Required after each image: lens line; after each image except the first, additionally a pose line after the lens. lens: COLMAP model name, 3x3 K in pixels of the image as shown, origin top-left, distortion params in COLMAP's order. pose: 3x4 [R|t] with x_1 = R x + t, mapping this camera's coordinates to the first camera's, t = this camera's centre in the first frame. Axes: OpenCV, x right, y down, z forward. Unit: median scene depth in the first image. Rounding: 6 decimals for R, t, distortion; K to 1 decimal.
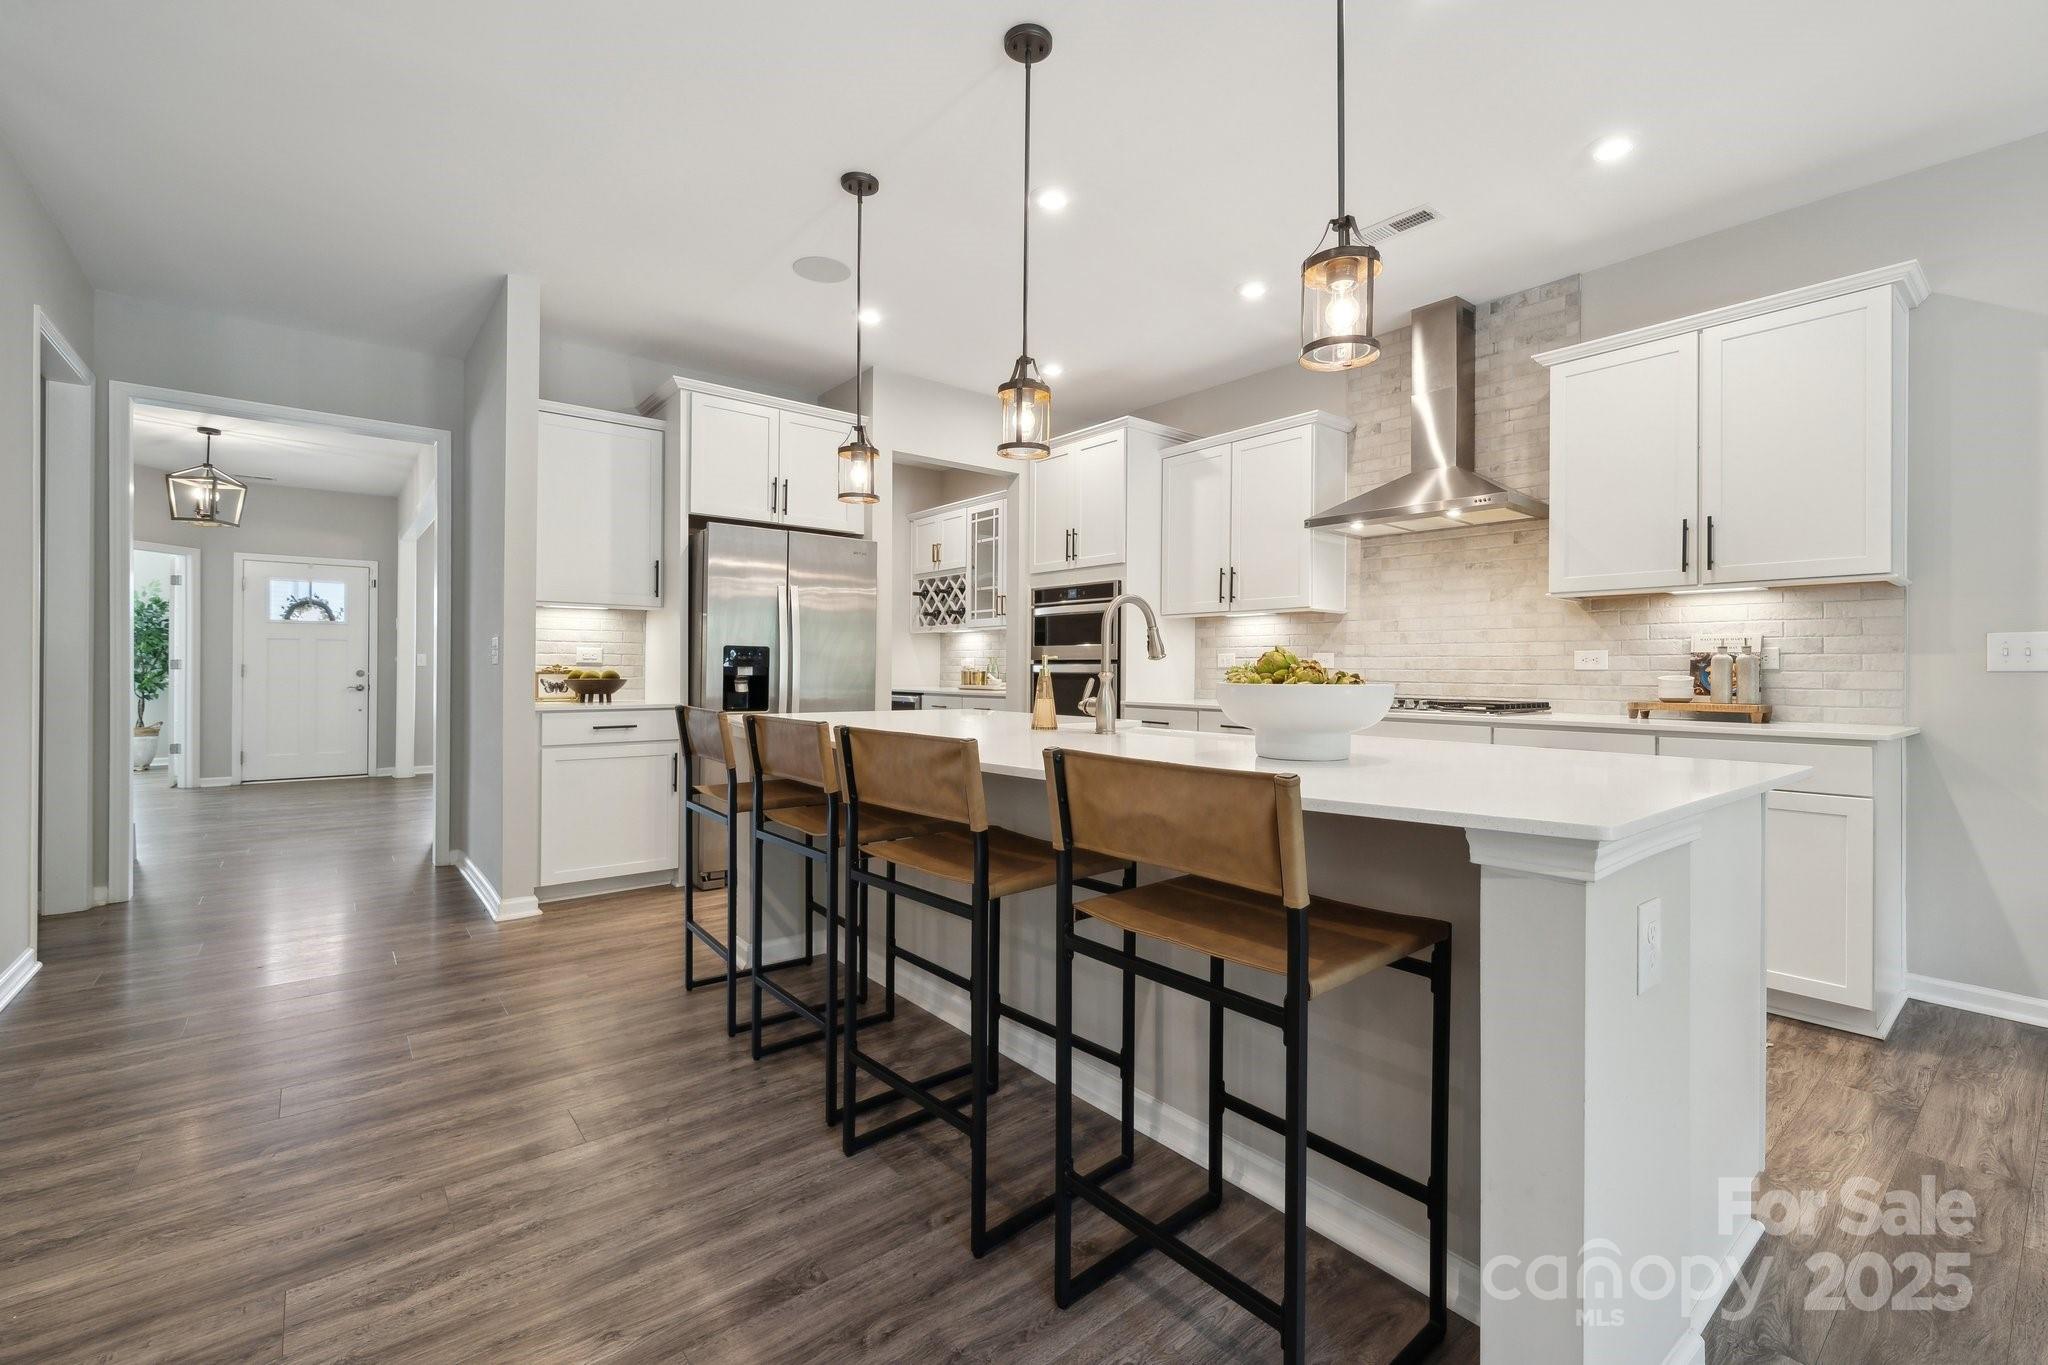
lens RADIAL K [[880.7, 0, 1035.4], [0, 880.7, 668.8], [0, 0, 1]] dist [0.000625, -0.000041]
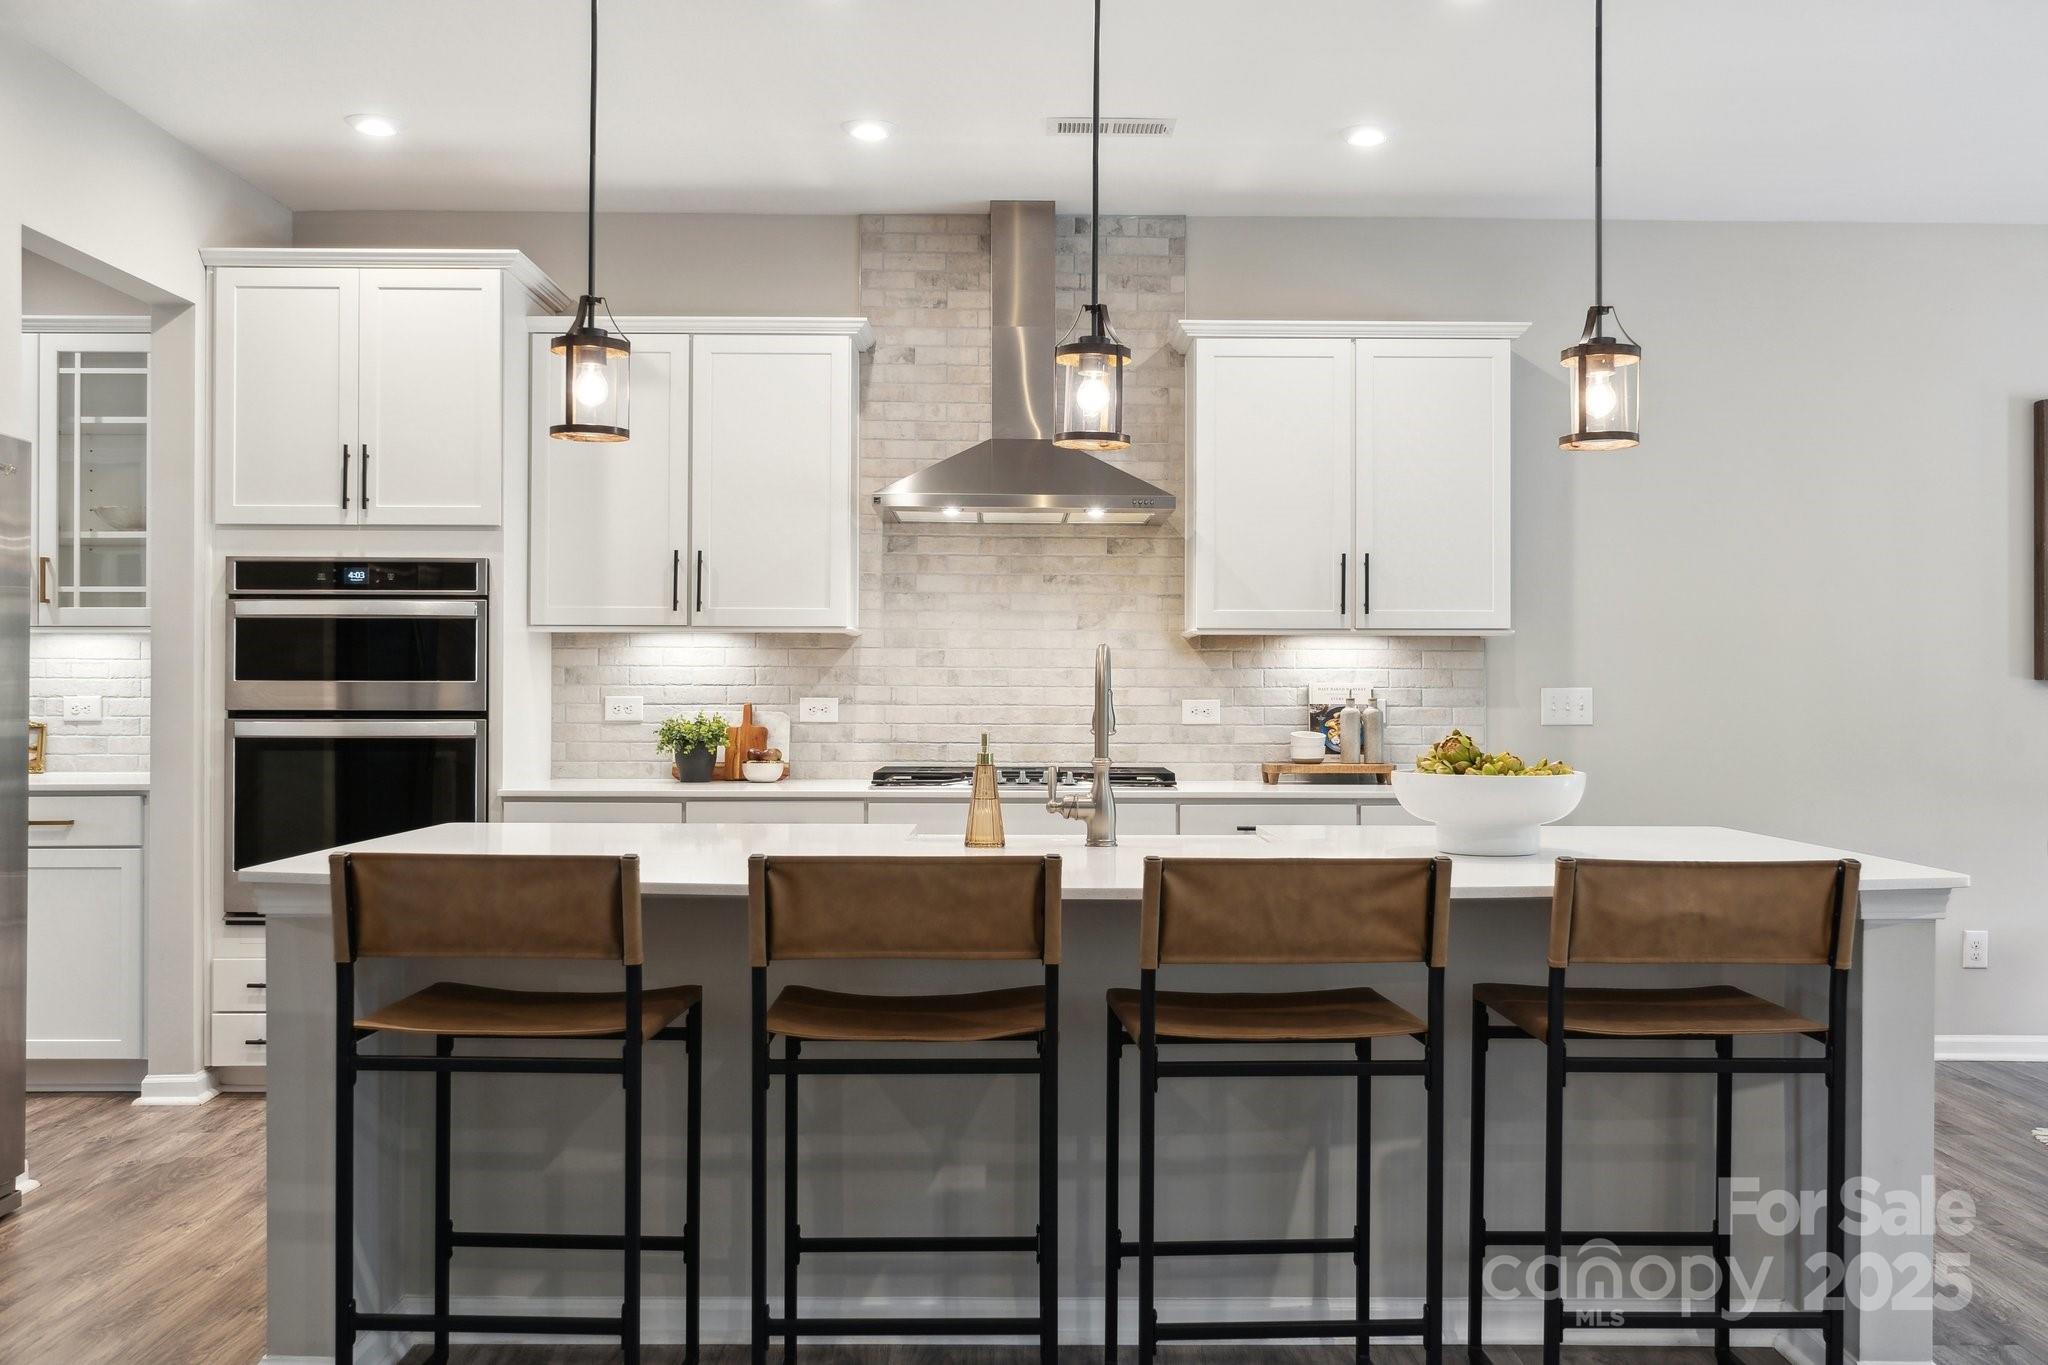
lens RADIAL K [[1812.7, 0, 1043.4], [0, 1812.7, 679.4], [0, 0, 1]] dist [-0.005367, -0.006749]
pose [[0.626114, 0.000298, 0.779732, -0.595032], [0.000225, 1.000000, -0.000562, -0.031656], [-0.779732, 0.000527, 0.626114, 0.079978]]
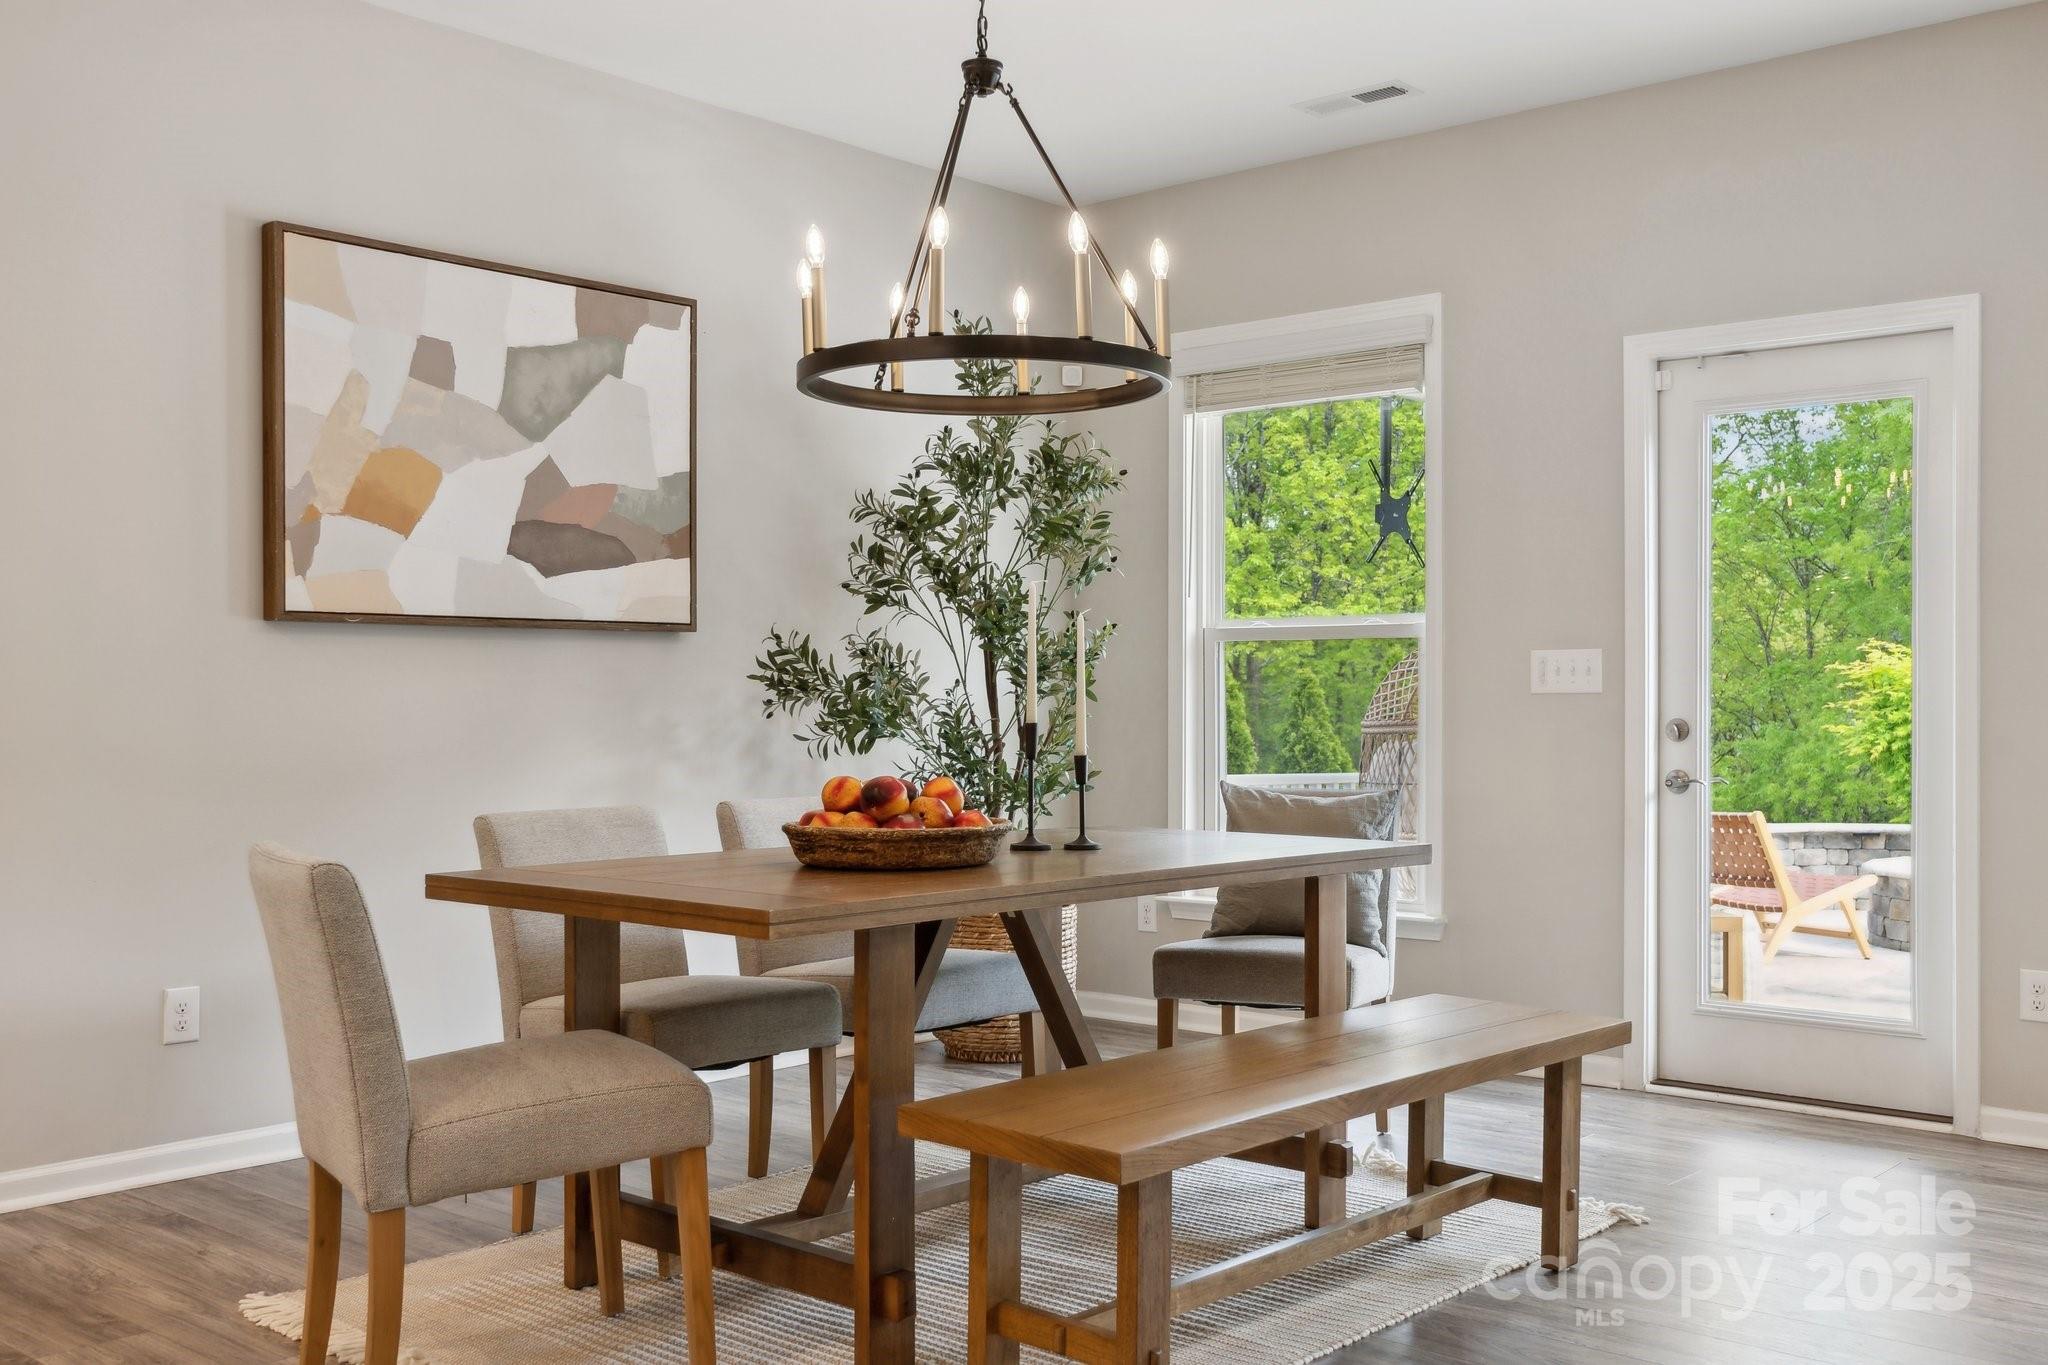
lens RADIAL K [[1965.3, 0, 1041.3], [0, 1965.3, 696.8], [0, 0, 1]] dist [0.001332, 0.000000]
pose [[-0.168662, -0.008306, 0.985639, -0.165828], [-0.000468, 0.999965, 0.008347, -0.001255], [-0.985674, 0.000946, -0.168660, 0.119647]]
